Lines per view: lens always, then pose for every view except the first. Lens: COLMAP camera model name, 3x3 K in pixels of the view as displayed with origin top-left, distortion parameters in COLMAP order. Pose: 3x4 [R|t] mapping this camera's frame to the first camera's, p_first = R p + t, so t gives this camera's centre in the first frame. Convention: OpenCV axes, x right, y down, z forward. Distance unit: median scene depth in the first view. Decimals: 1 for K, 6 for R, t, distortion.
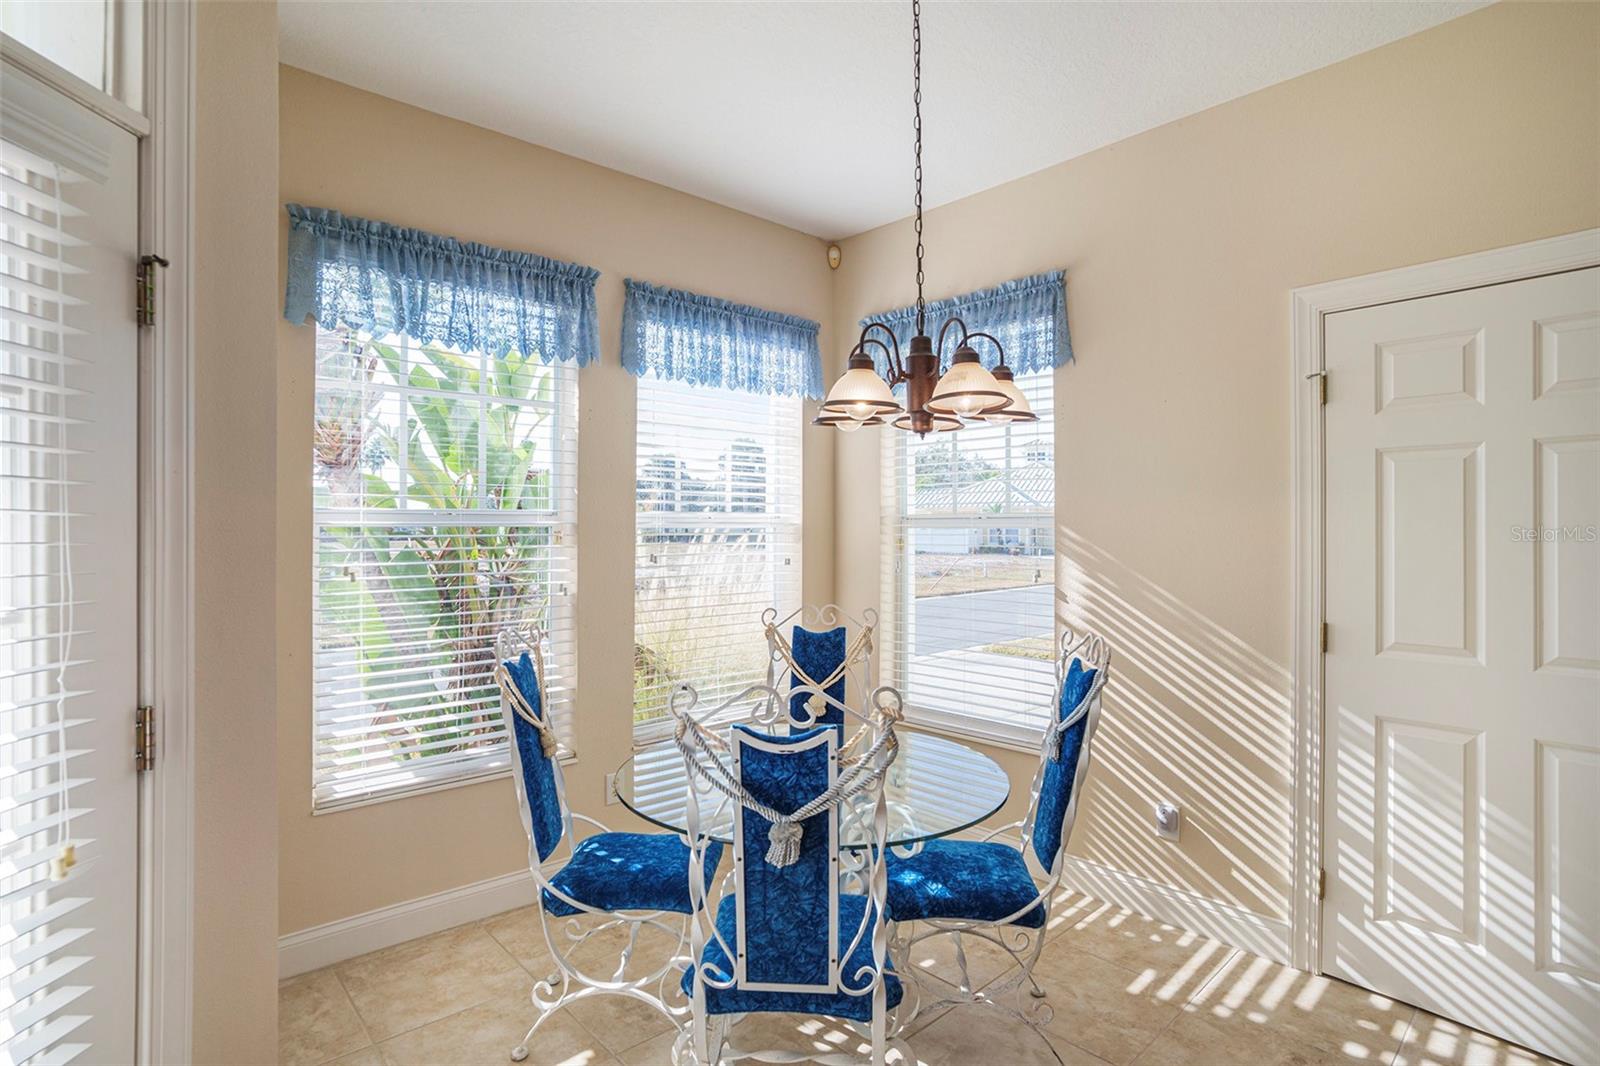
lens RADIAL K [[784.2, 0, 785.3], [0, 784.2, 517.3], [0, 0, 1]] dist [-0.065860, 0.019837]
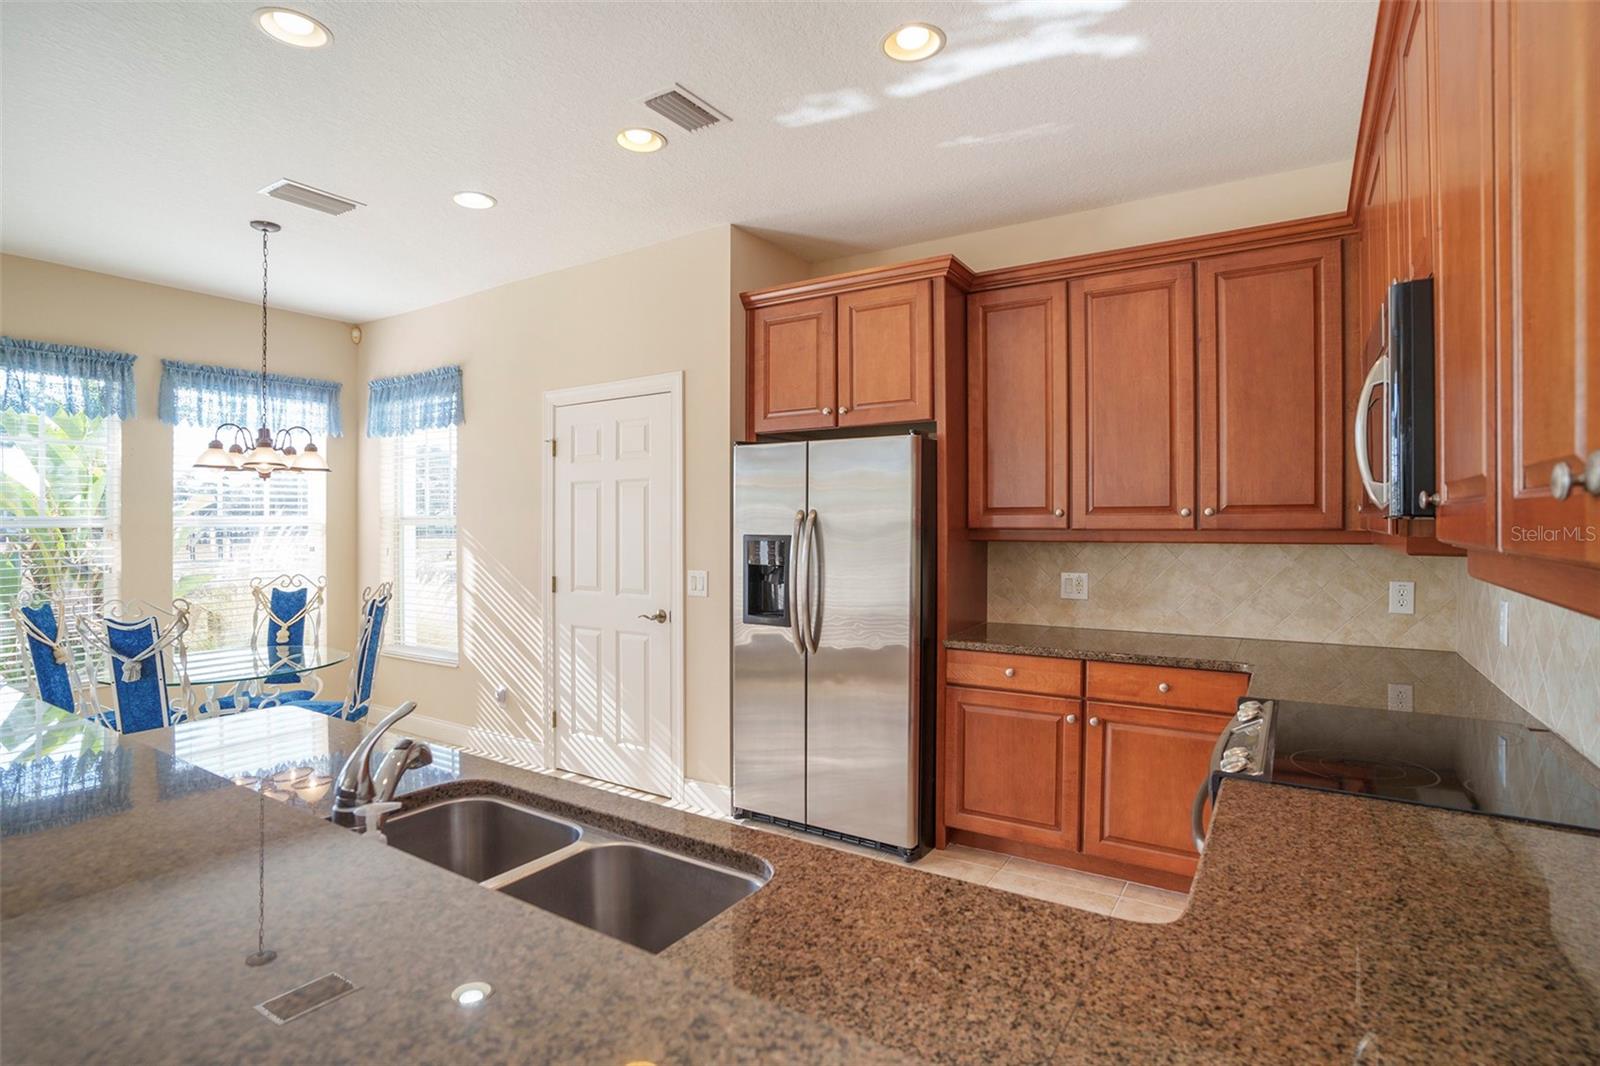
lens RADIAL K [[784.2, 0, 795.7], [0, 784.2, 533.9], [0, 0, 1]] dist [-0.065860, 0.019837]
pose [[0.965275, -0.008446, 0.261100, 0.653545], [0.000857, 0.999574, 0.029168, -0.016170], [-0.261235, -0.027931, 0.964871, -0.797300]]
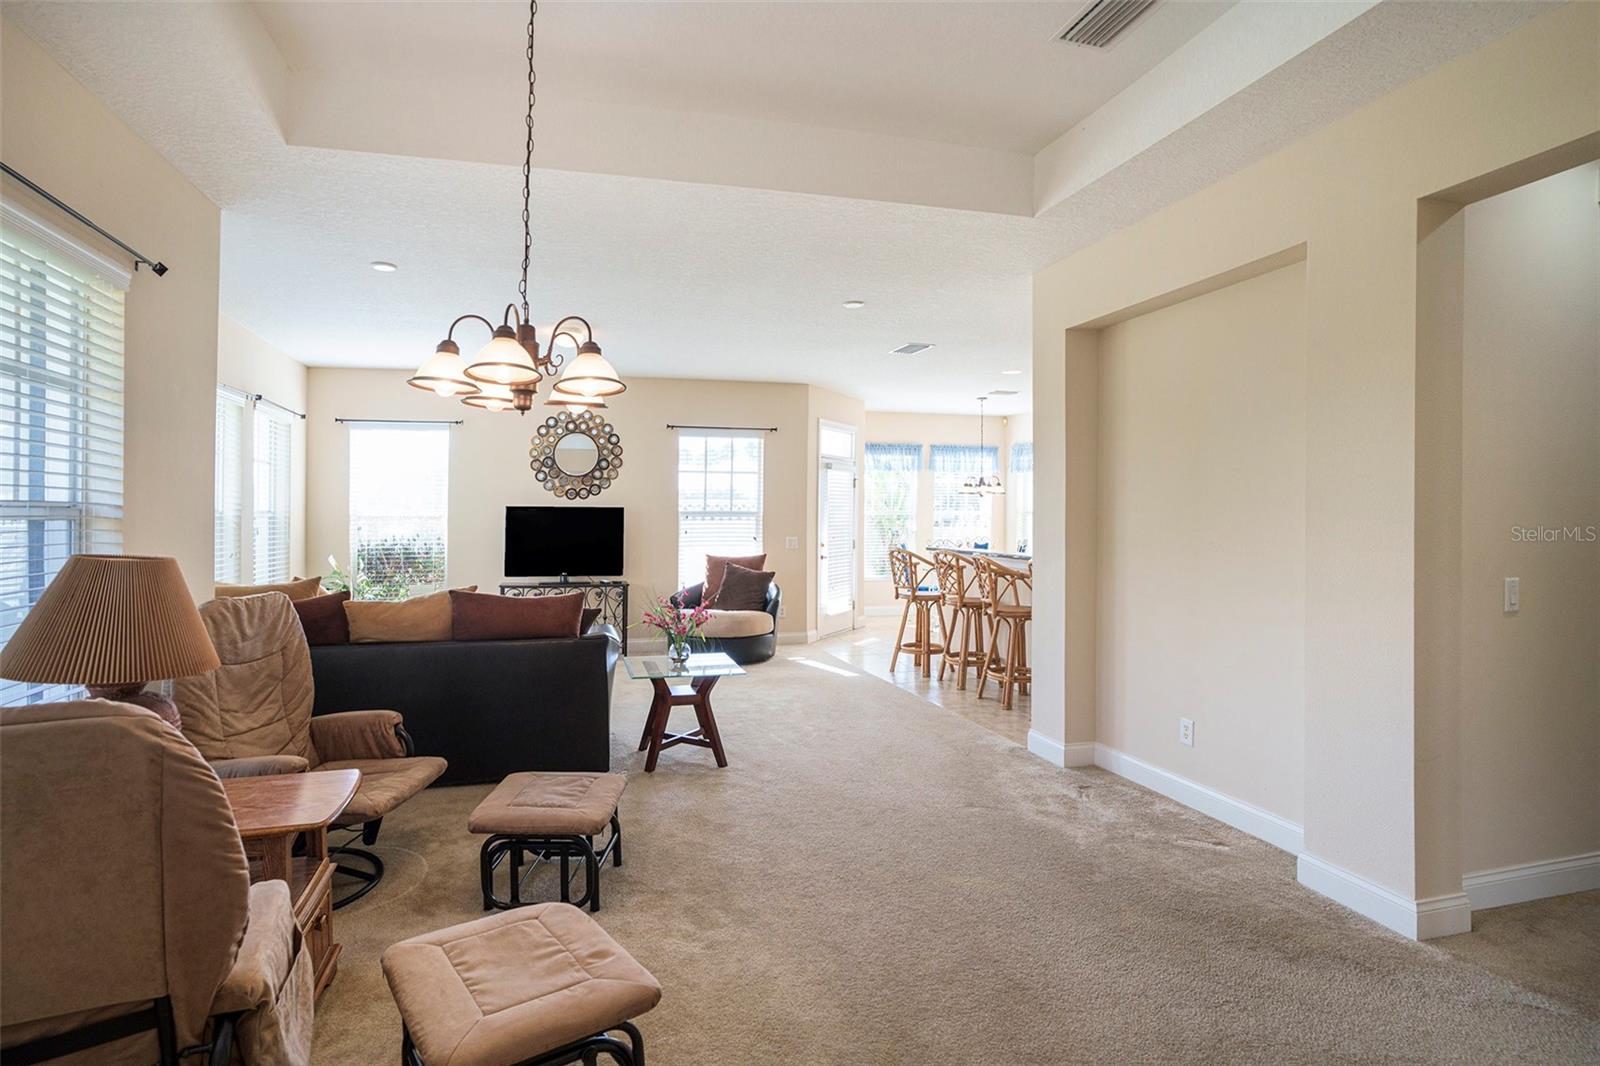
lens RADIAL K [[784.2, 0, 795.0], [0, 784.2, 522.4], [0, 0, 1]] dist [-0.065860, 0.019837]
pose [[0.898856, 0.003098, -0.438233, 0.878837], [0.008159, 0.999683, 0.023802, -0.050695], [0.438168, -0.024970, 0.898546, -2.715518]]
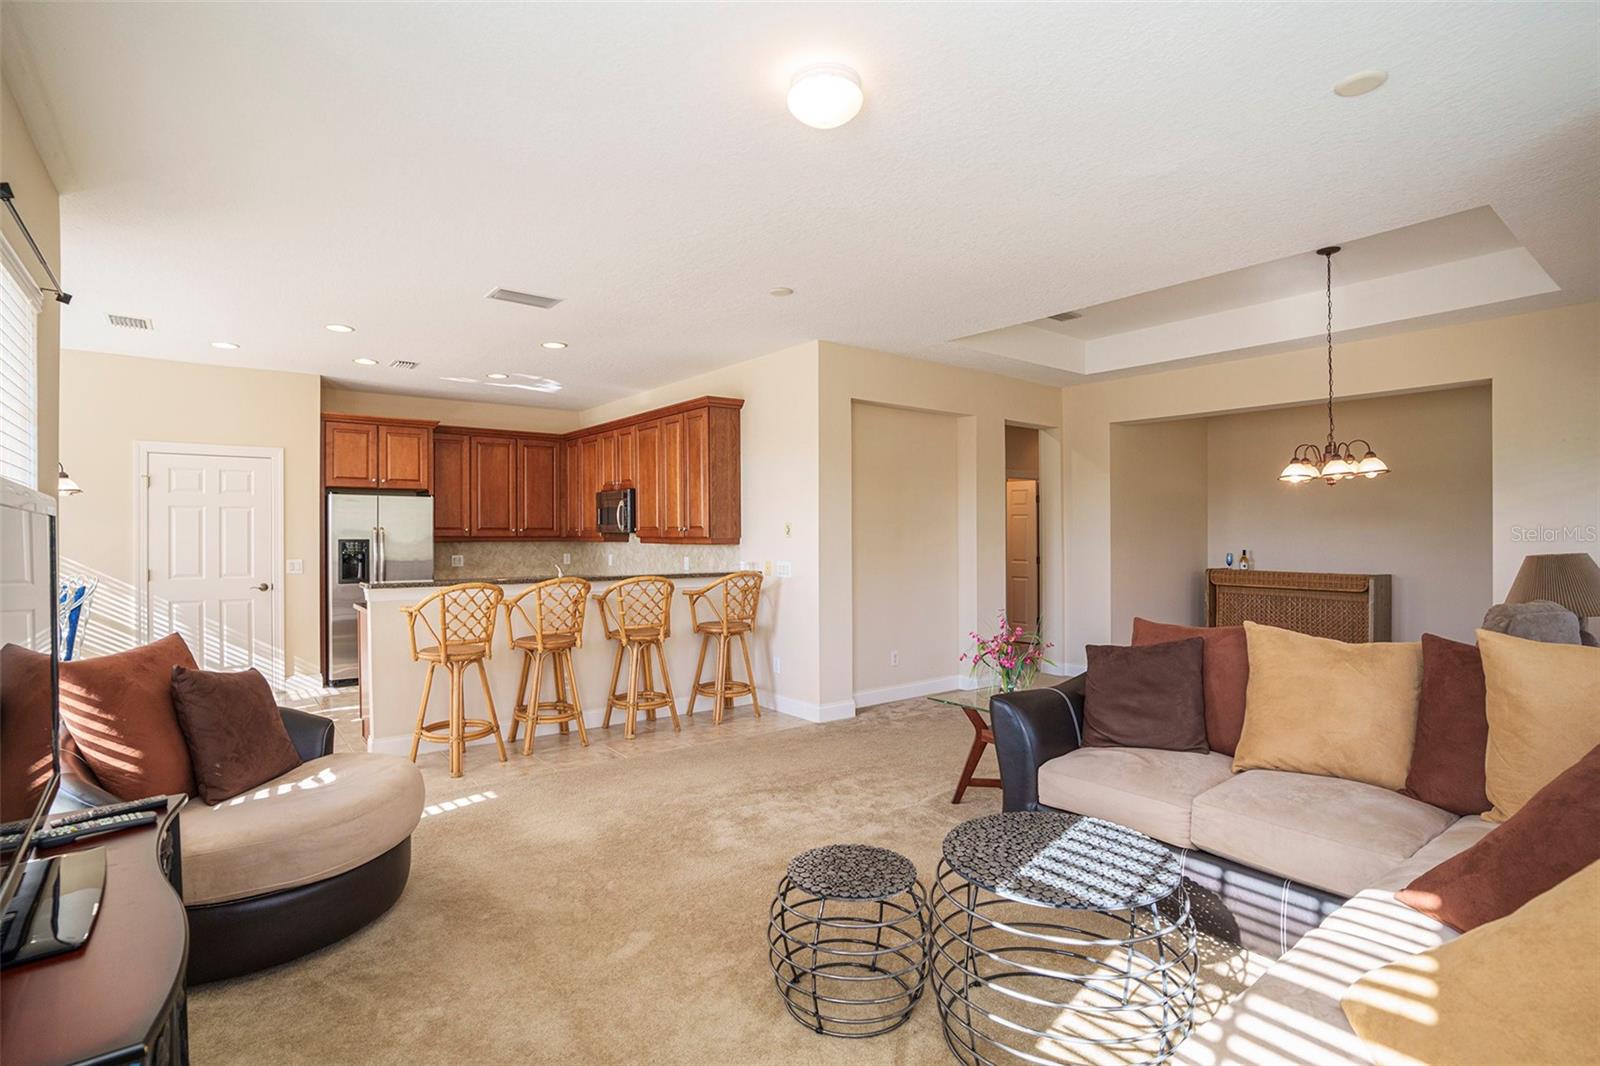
lens RADIAL K [[784.2, 0, 786.6], [0, 784.2, 545.0], [0, 0, 1]] dist [-0.065860, 0.019837]
pose [[0.063990, -0.012550, 0.997872, -1.471945], [-0.013214, 0.999823, 0.013422, -0.012450], [-0.997863, -0.014045, 0.063812, -1.145714]]
